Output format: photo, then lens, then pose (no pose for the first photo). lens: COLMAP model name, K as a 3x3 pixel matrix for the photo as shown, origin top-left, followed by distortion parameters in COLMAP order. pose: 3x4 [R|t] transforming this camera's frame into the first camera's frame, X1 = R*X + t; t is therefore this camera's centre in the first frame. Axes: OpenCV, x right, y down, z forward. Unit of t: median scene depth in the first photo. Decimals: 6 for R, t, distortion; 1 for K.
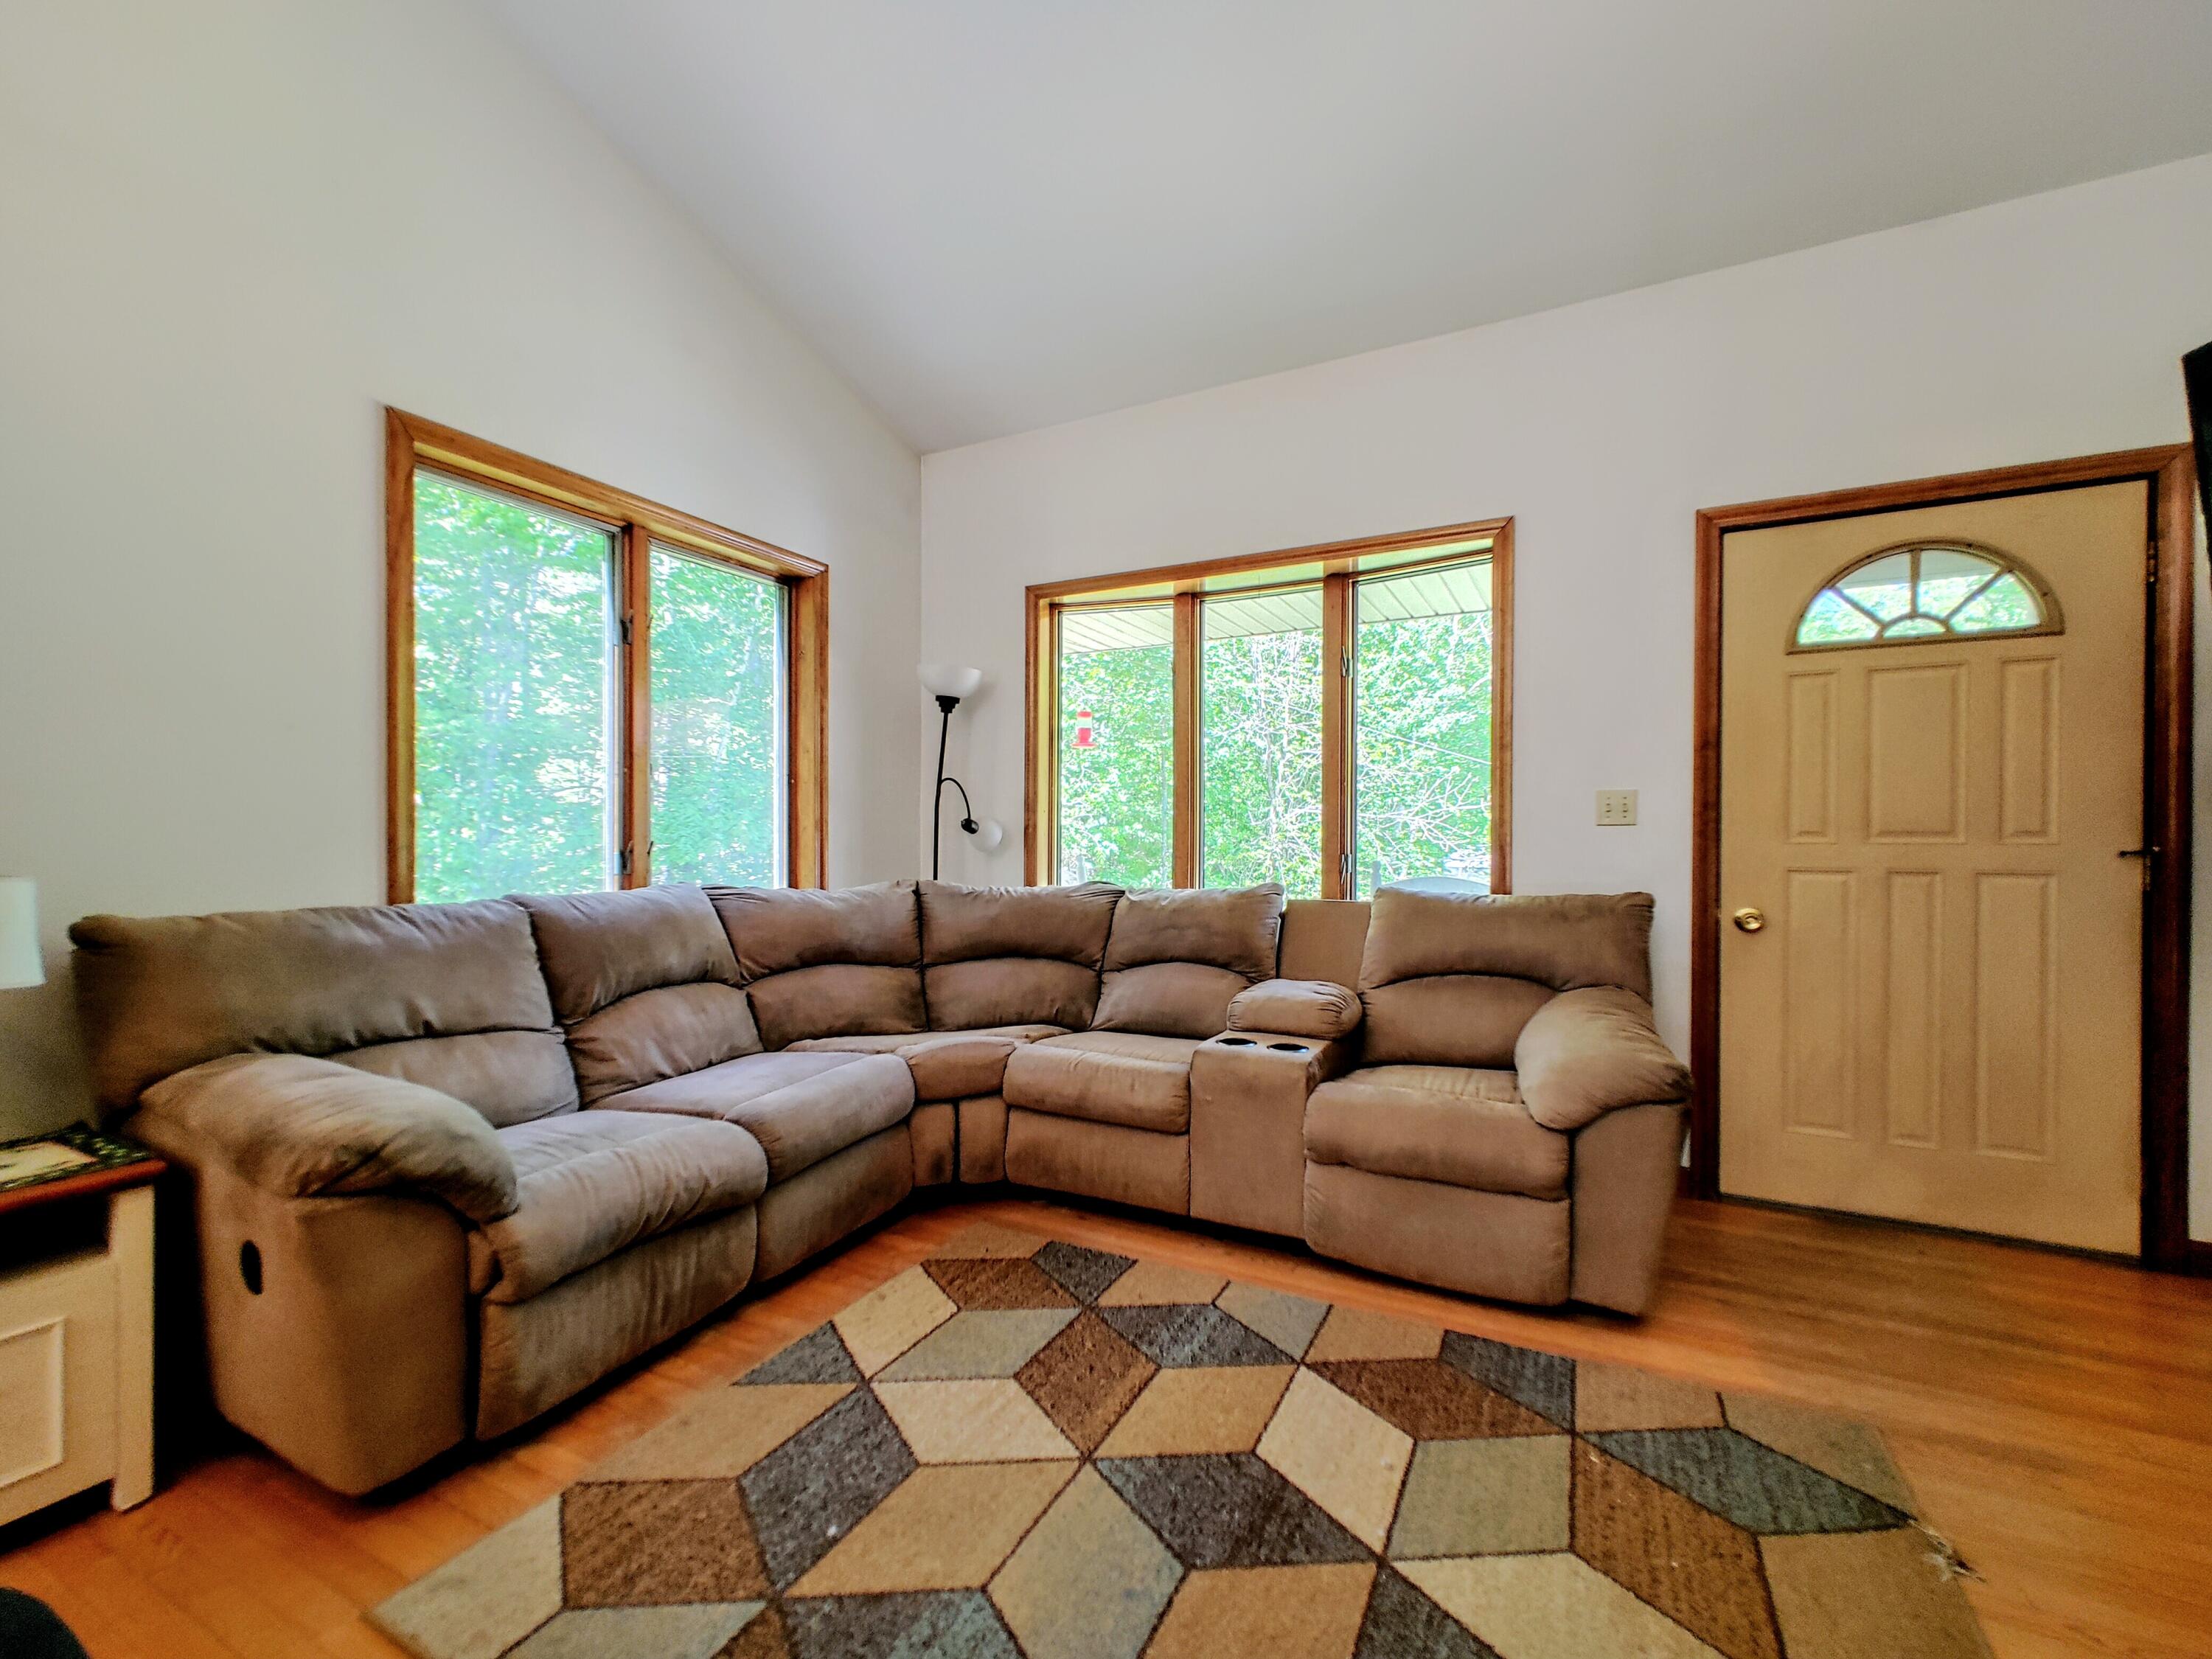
lens RADIAL K [[933.4, 0, 1110.1], [0, 933.4, 836.7], [0, 0, 1]] dist [0.010945, -0.000870]
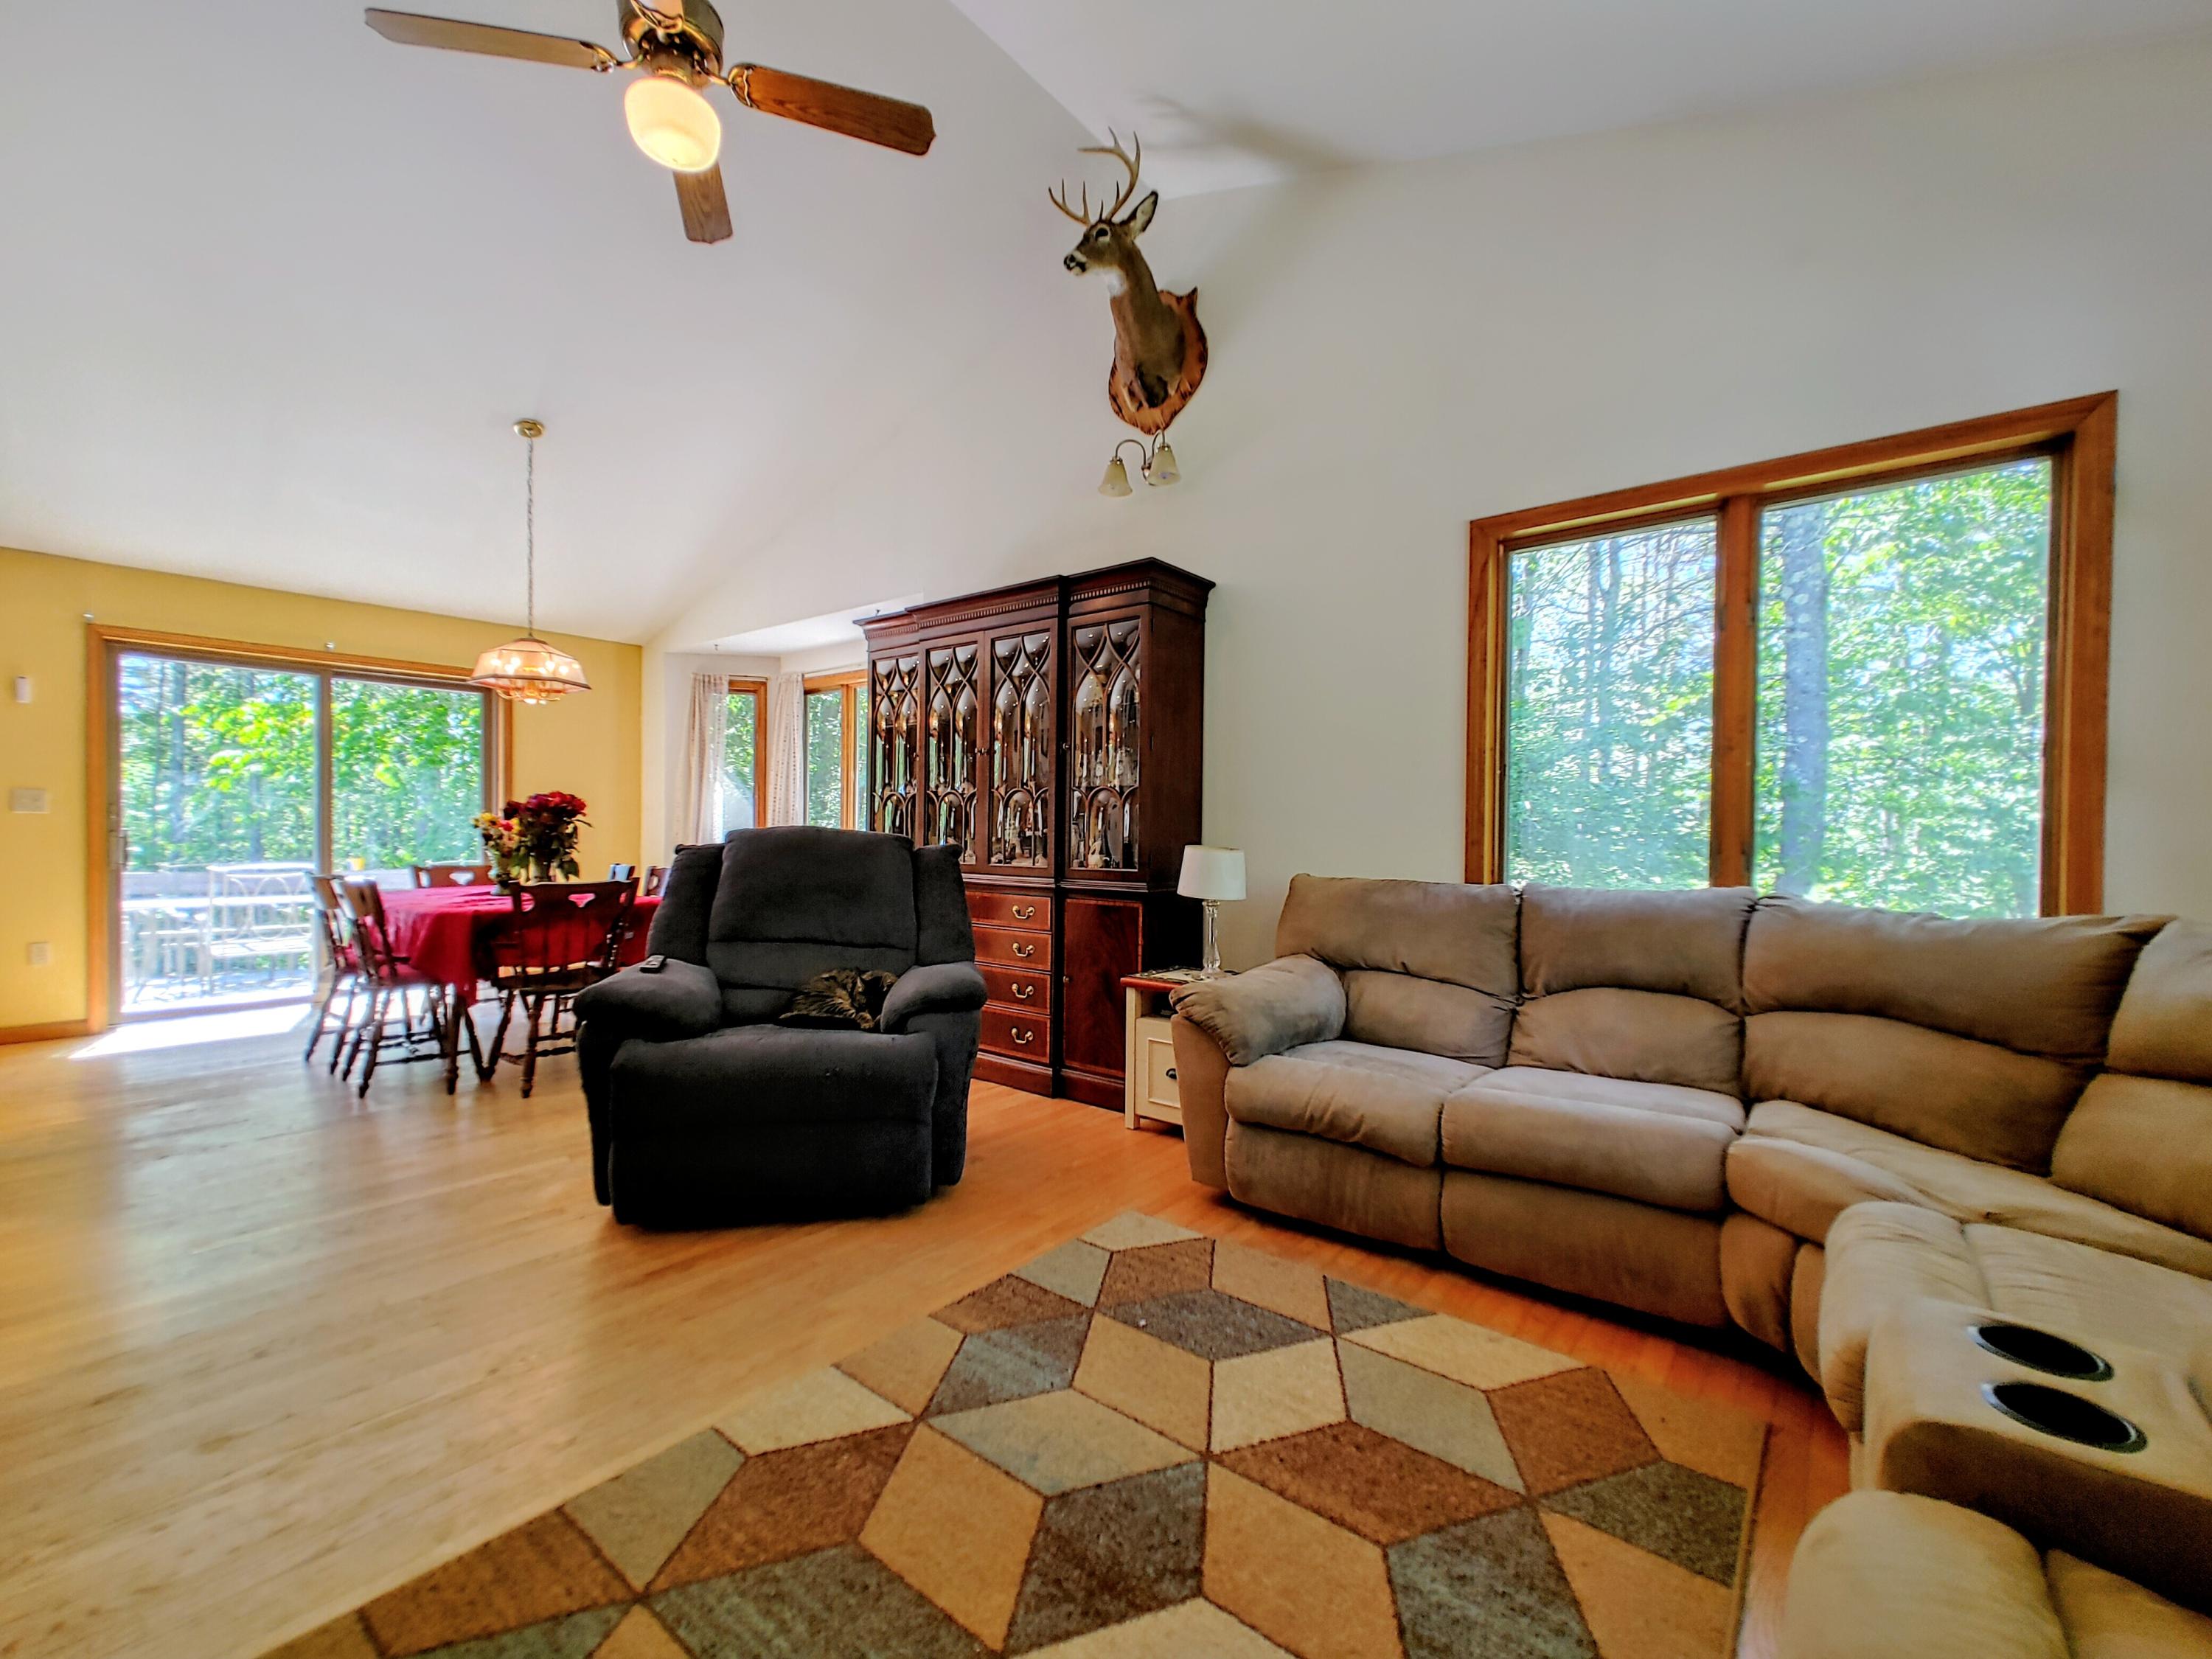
lens RADIAL K [[933.4, 0, 1116.1], [0, 933.4, 840.8], [0, 0, 1]] dist [0.010945, -0.000870]
pose [[-0.204506, 0.002288, -0.978863, 0.811250], [-0.008300, 0.999957, 0.004072, 0.009139], [0.978830, 0.008957, -0.204478, 0.929587]]
